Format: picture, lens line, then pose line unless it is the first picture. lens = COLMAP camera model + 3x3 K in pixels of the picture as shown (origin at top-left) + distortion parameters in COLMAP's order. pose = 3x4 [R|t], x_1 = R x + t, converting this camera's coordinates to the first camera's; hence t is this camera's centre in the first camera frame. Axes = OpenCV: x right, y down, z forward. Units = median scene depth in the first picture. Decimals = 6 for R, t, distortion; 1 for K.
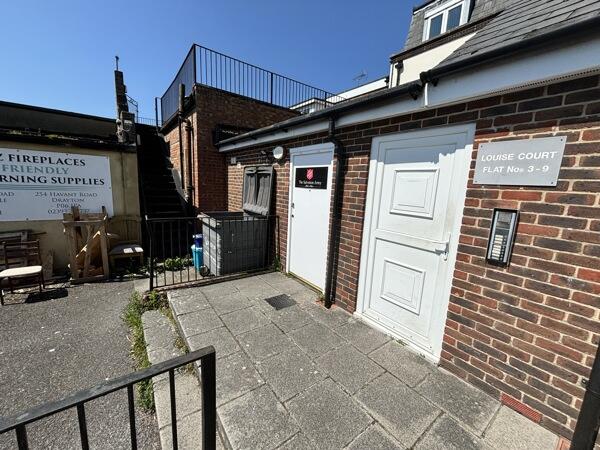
lens RADIAL K [[244.1, 0, 299.5], [0, 244.1, 224.4], [0, 0, 1]] dist [0.002239, 0.000537]
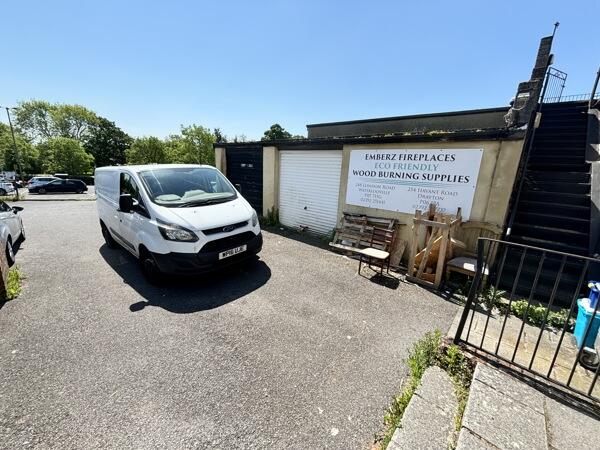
lens RADIAL K [[244.1, 0, 300.4], [0, 244.1, 224.1], [0, 0, 1]] dist [0.002239, 0.000537]
pose [[0.206907, 0.189876, -0.959759, -0.091193], [-0.199227, 0.968609, 0.148677, -0.037735], [0.957861, 0.160448, 0.238240, 0.291901]]
